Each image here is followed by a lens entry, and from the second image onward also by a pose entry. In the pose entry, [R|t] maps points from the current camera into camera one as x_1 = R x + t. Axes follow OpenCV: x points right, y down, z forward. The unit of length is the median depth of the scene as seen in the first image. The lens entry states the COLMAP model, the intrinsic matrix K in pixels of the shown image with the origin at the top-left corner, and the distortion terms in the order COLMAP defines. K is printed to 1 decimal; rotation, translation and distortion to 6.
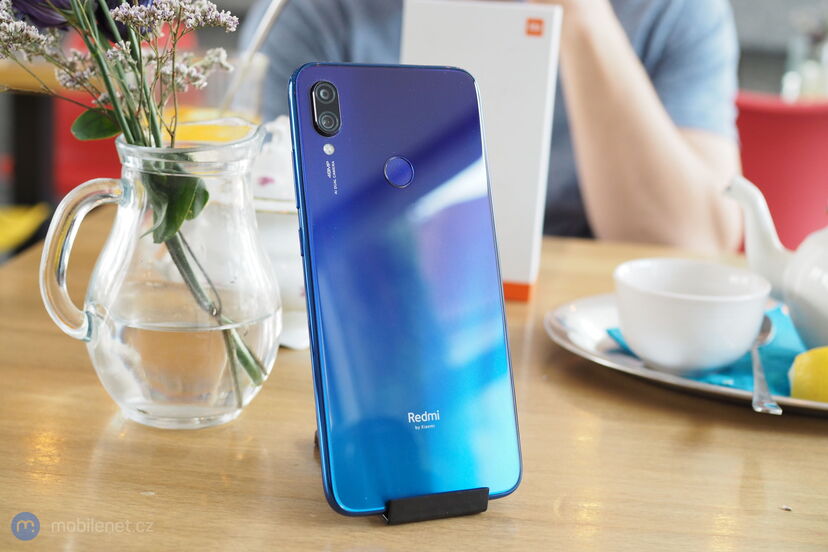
lens RADIAL K [[1215.1, 0, 414.0], [0, 1215.1, 276.0], [0, 0, 1]] dist [-0.187047, -0.036770]
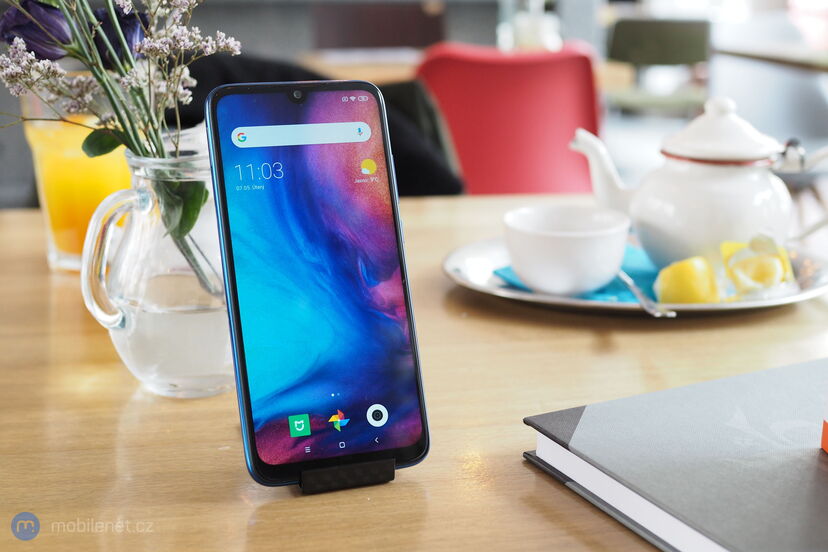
lens RADIAL K [[1215.1, 0, 414.0], [0, 1215.1, 276.0], [0, 0, 1]] dist [-0.187047, -0.036770]
pose [[0.958081, -0.124557, 0.258005, -0.276825], [0.116103, 0.992086, 0.047809, -0.020323], [-0.261918, -0.015850, 0.964960, -0.168215]]
